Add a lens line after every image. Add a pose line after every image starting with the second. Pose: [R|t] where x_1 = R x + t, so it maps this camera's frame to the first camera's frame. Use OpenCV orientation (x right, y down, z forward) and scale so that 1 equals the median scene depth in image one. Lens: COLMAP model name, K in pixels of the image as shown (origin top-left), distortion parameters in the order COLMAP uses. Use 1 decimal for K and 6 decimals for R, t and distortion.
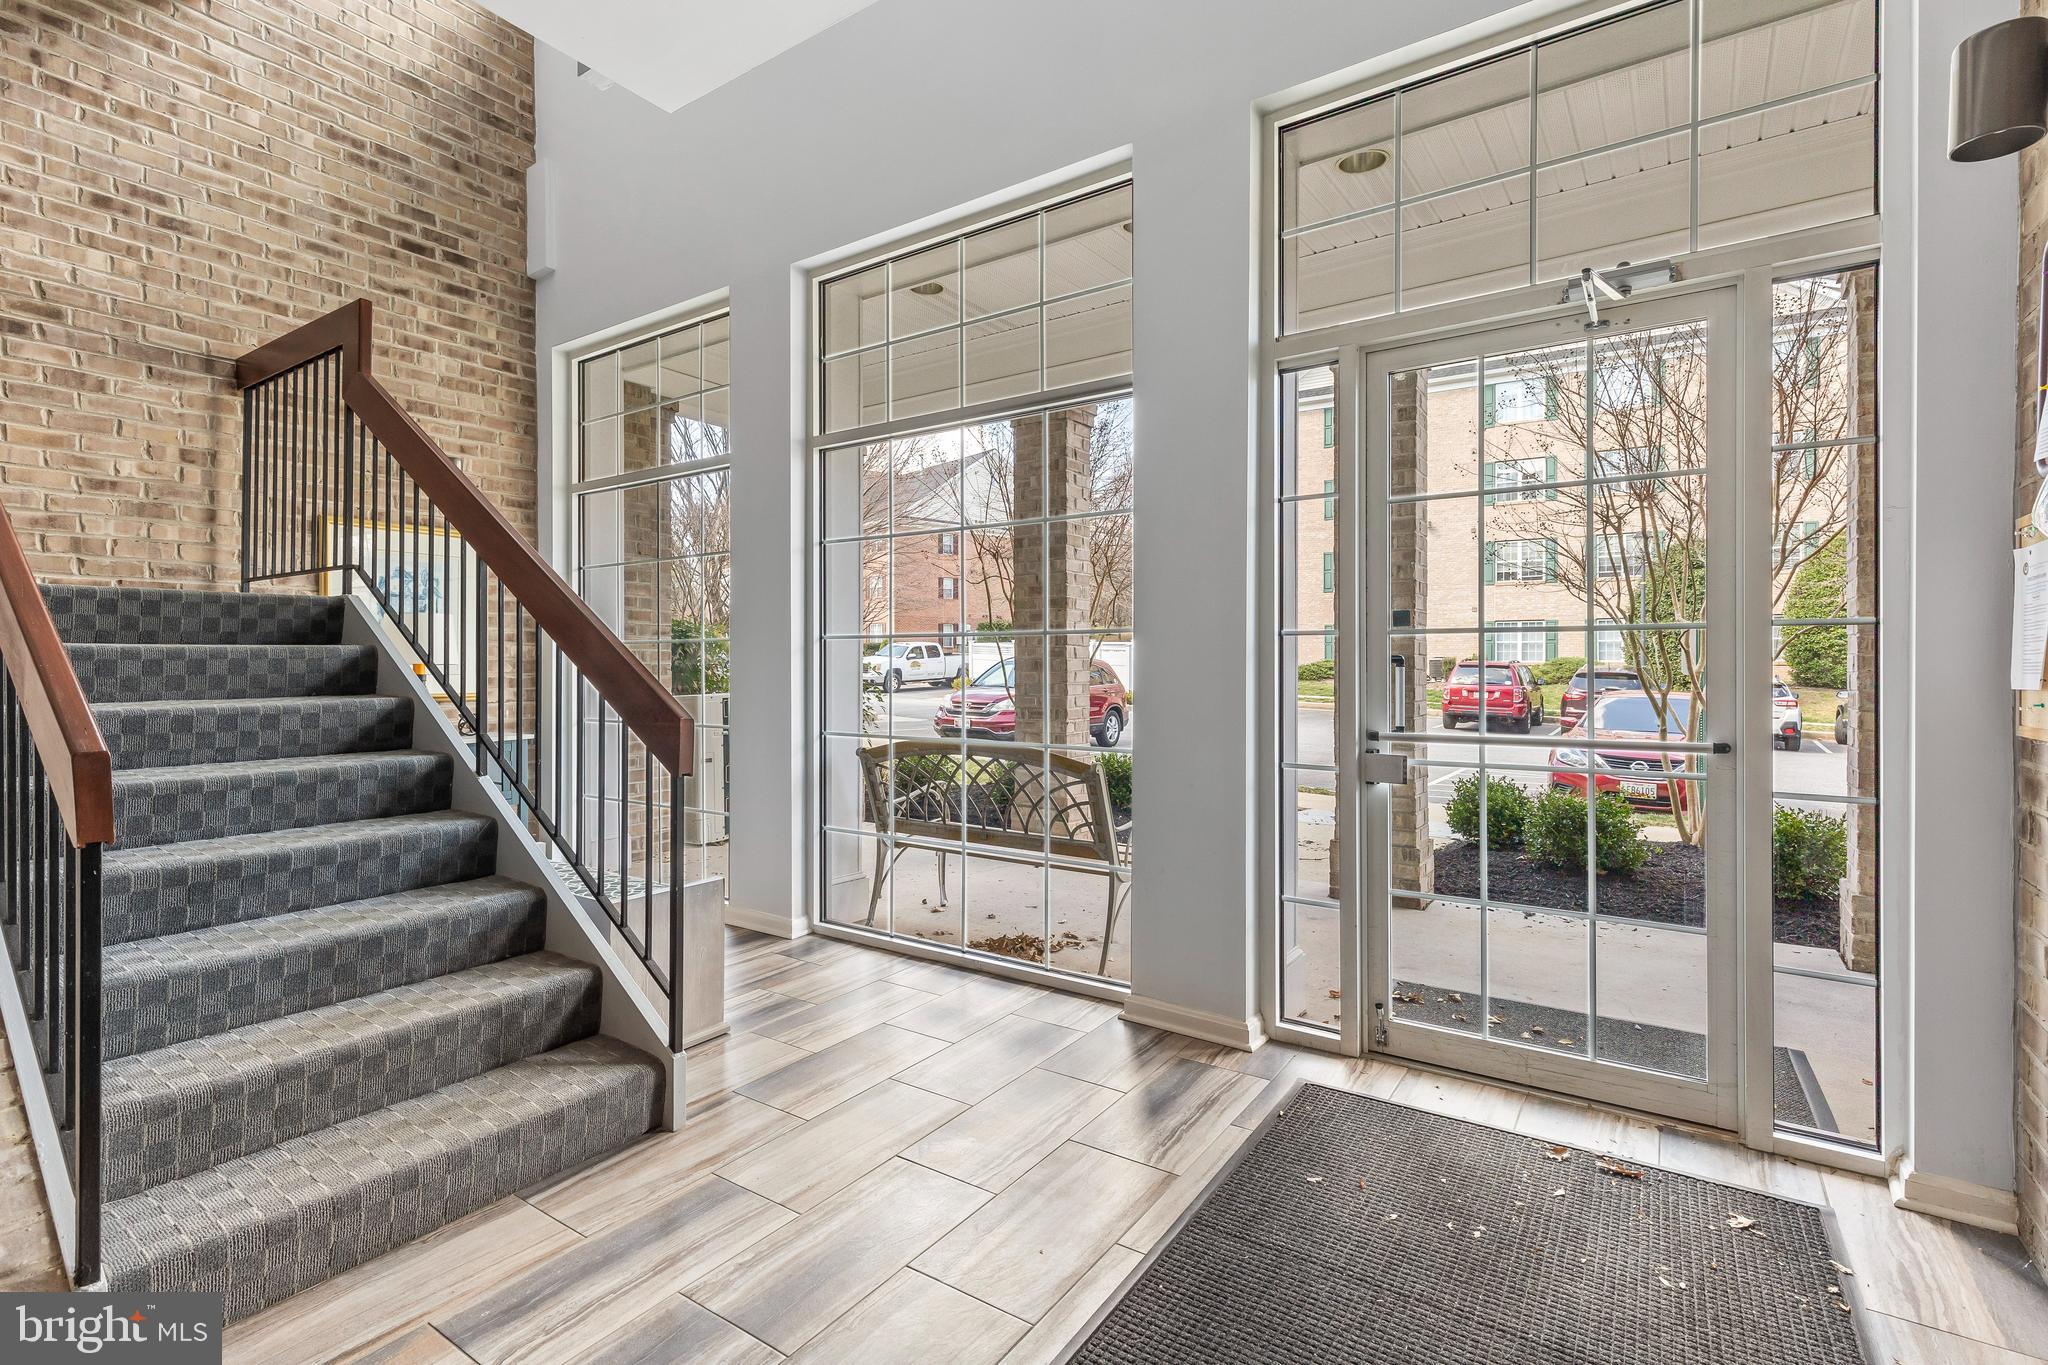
lens RADIAL K [[948.3, 0, 1035.6], [0, 948.3, 672.4], [0, 0, 1]] dist [0.003953, 0.000766]
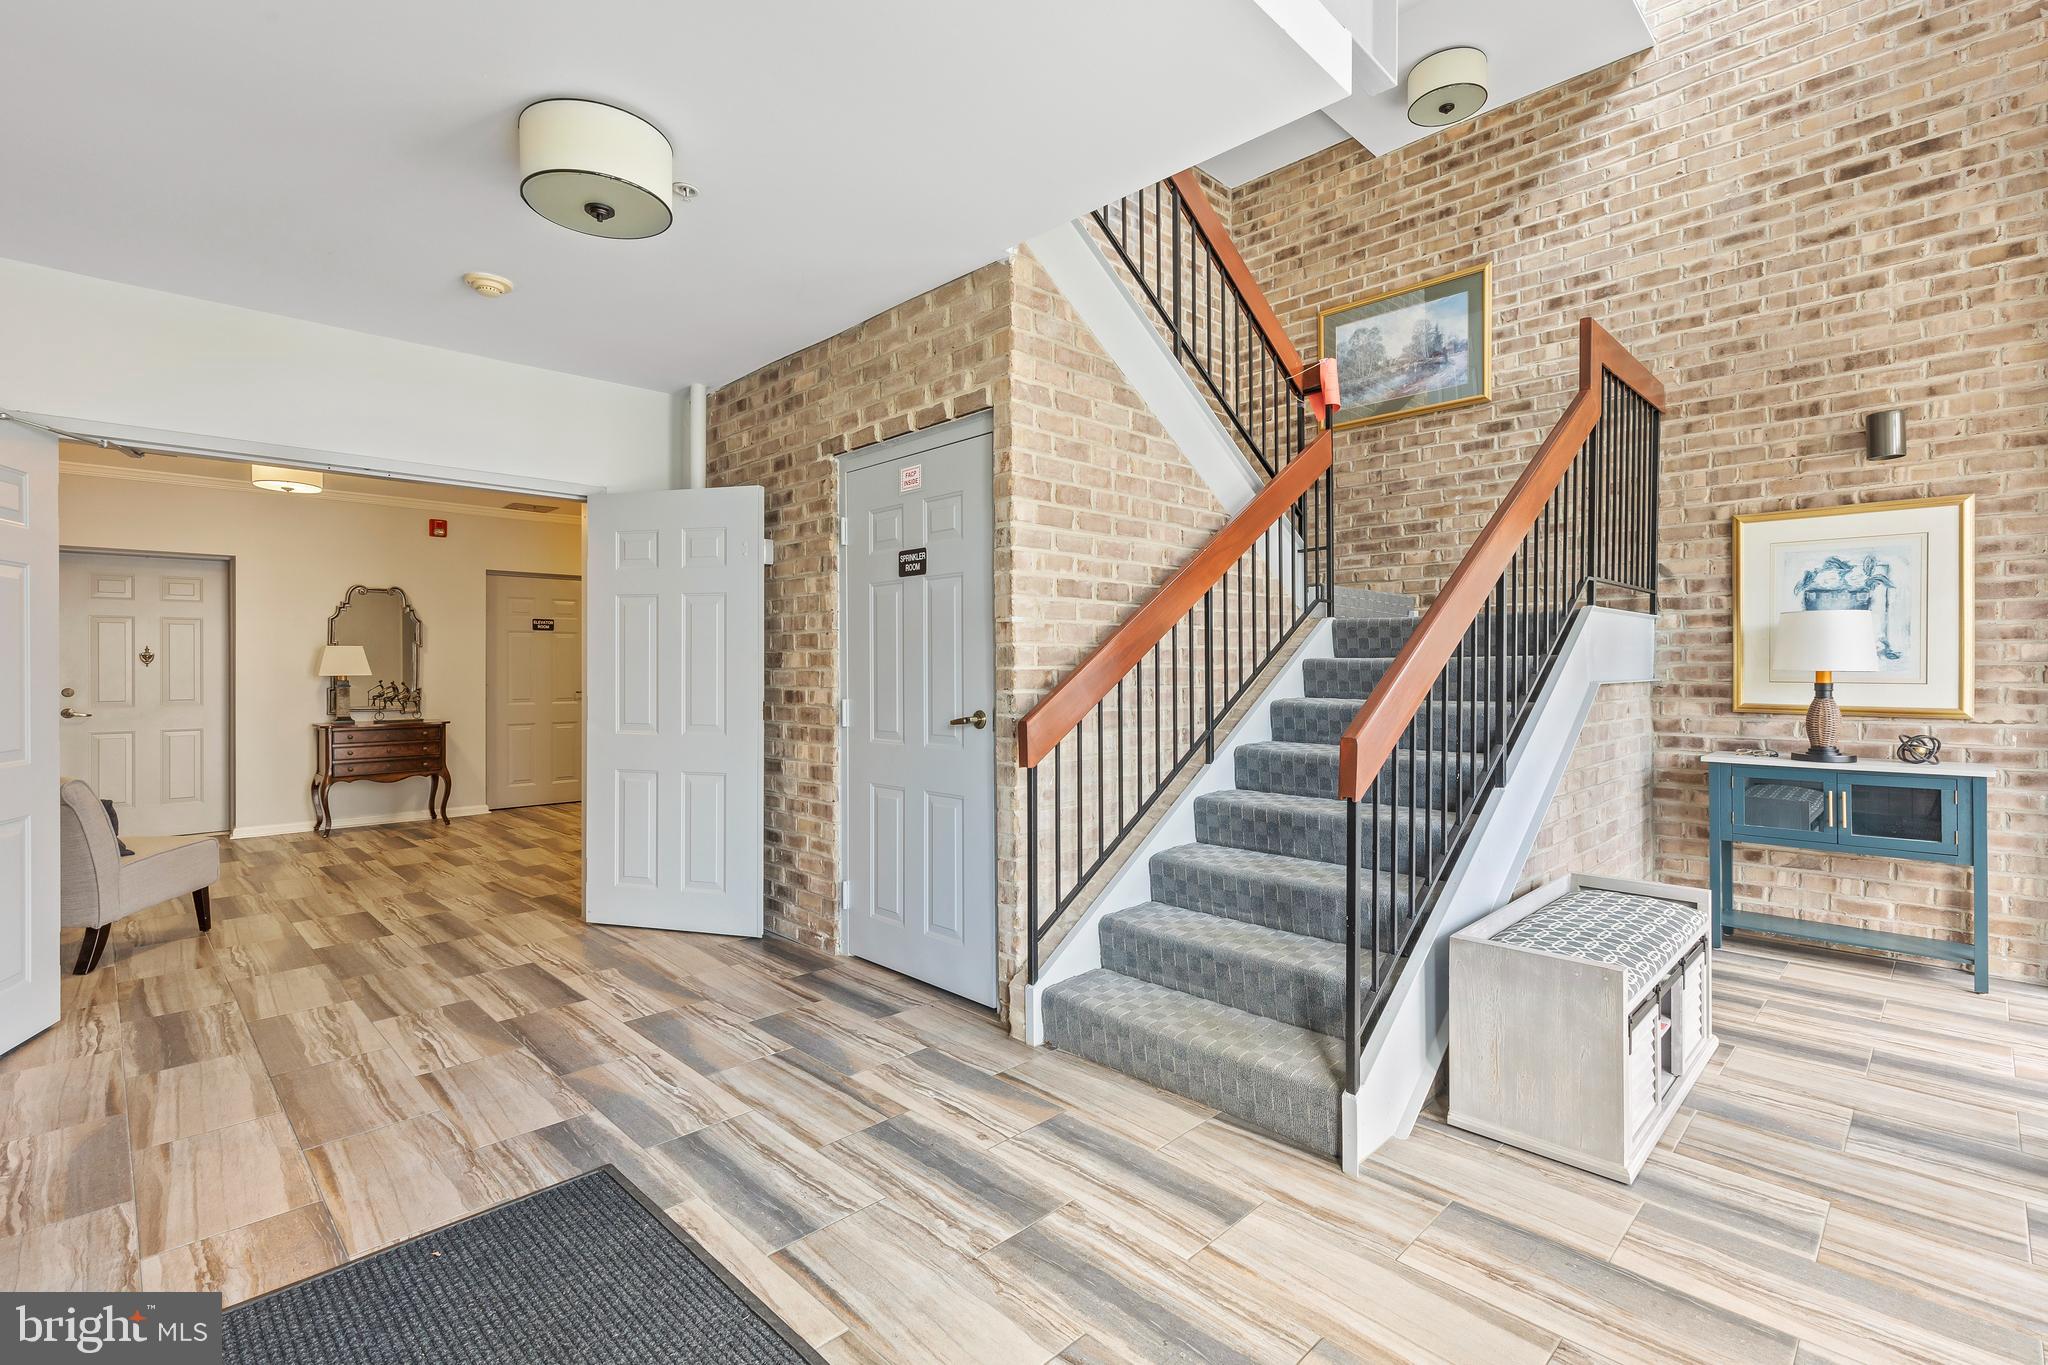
lens RADIAL K [[930.9, 0, 1023.3], [0, 930.9, 675.3], [0, 0, 1]] dist [0.009799, -0.000018]
pose [[-0.196568, 0.015608, -0.980366, 0.507278], [-0.001525, 0.999867, 0.016224, -0.026440], [0.980489, 0.004684, -0.196518, 0.736806]]
